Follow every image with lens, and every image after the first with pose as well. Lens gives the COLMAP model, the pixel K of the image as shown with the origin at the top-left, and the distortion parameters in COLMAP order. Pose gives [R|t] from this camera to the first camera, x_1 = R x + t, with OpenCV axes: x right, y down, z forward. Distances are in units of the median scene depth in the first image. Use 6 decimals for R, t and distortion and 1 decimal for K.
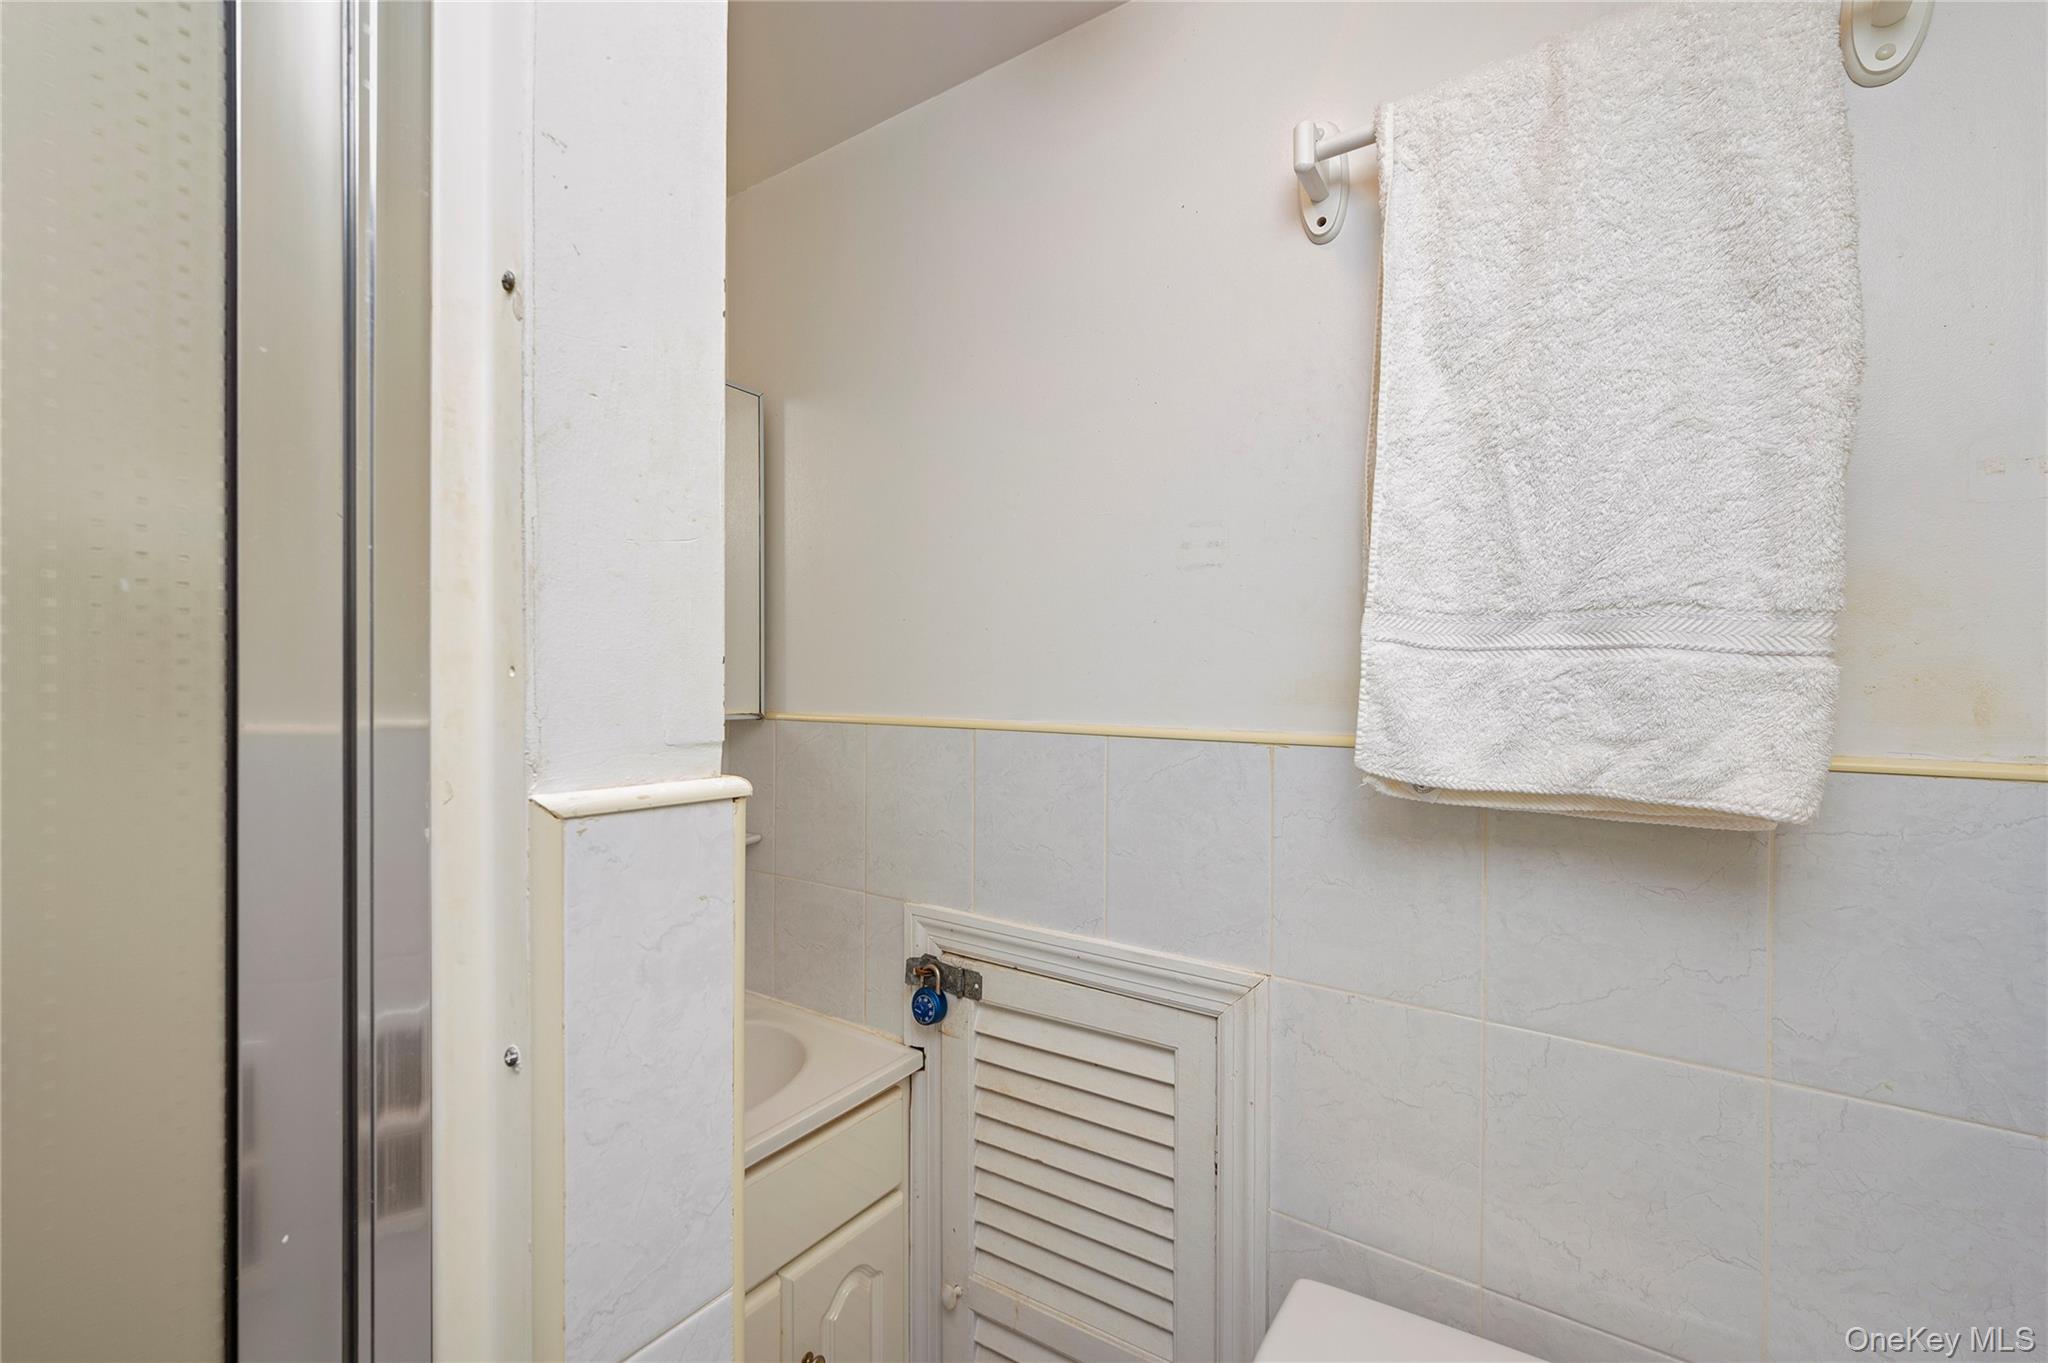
lens RADIAL K [[890.3, 0, 1015.8], [0, 890.3, 680.7], [0, 0, 1]] dist [-0.000283, 0.000666]
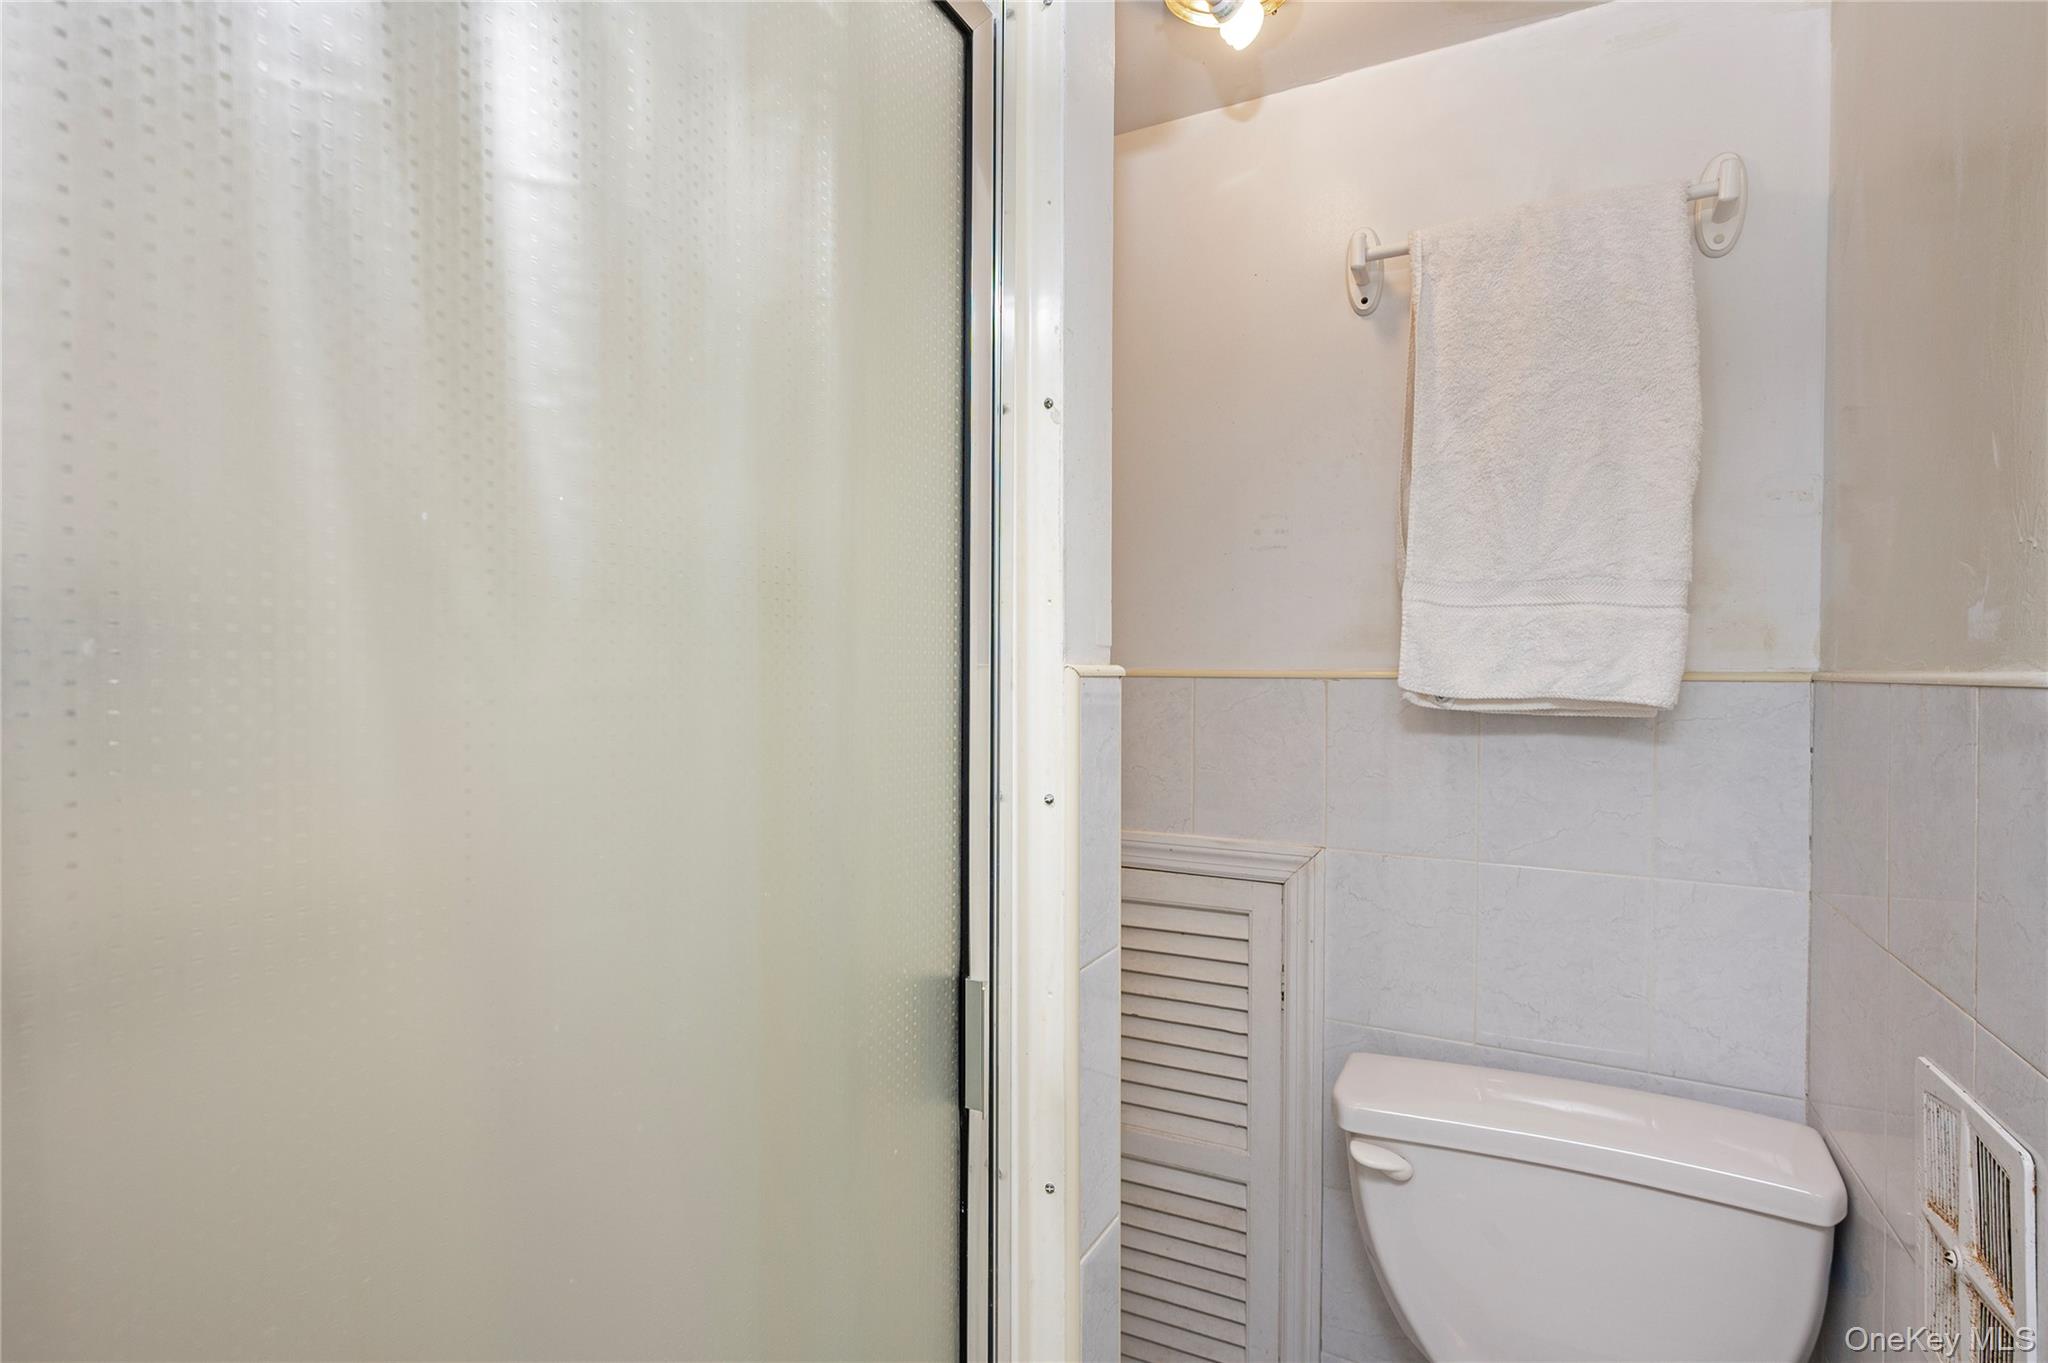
lens RADIAL K [[995.8, 0, 1032.2], [0, 995.8, 679.1], [0, 0, 1]] dist [-0.001007, -0.000546]
pose [[0.993195, -0.002962, 0.116422, -0.429850], [0.001893, 0.999955, 0.009297, 0.071020], [-0.116445, -0.009013, 0.993156, -0.590299]]
